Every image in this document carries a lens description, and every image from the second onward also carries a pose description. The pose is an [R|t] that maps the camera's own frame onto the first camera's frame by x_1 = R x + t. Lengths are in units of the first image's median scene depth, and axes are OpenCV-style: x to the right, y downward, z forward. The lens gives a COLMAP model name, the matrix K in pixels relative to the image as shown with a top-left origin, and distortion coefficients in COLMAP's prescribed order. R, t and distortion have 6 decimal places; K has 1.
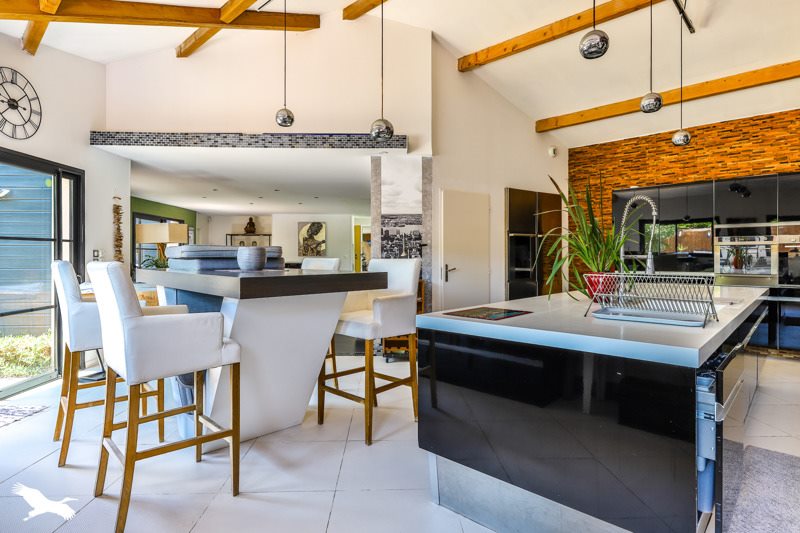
lens RADIAL K [[430.2, 0, 400.1], [0, 430.2, 260.9], [0, 0, 1]] dist [-0.003689, -0.000324]
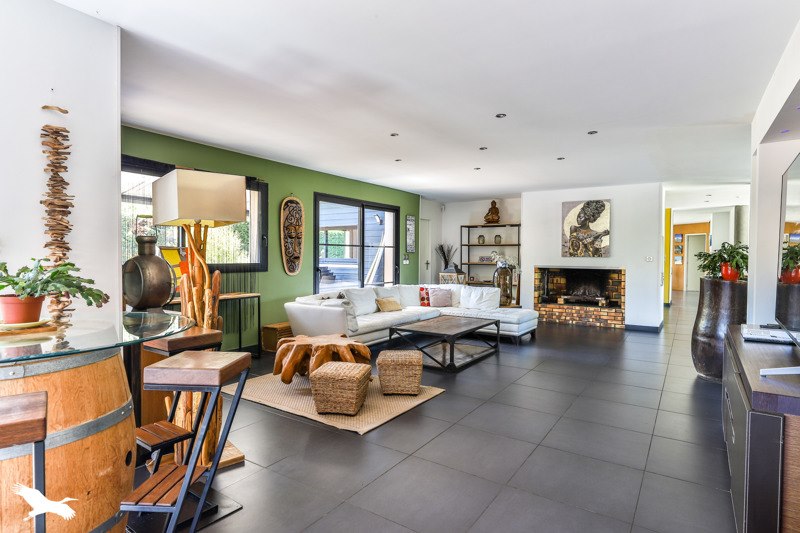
lens RADIAL K [[430.2, 0, 400.7], [0, 430.2, 265.1], [0, 0, 1]] dist [-0.003689, -0.000324]
pose [[0.817596, 0.018340, -0.575500, -0.067968], [-0.012745, 0.999824, 0.013757, -0.005000], [0.575651, -0.003913, 0.817686, 0.353152]]
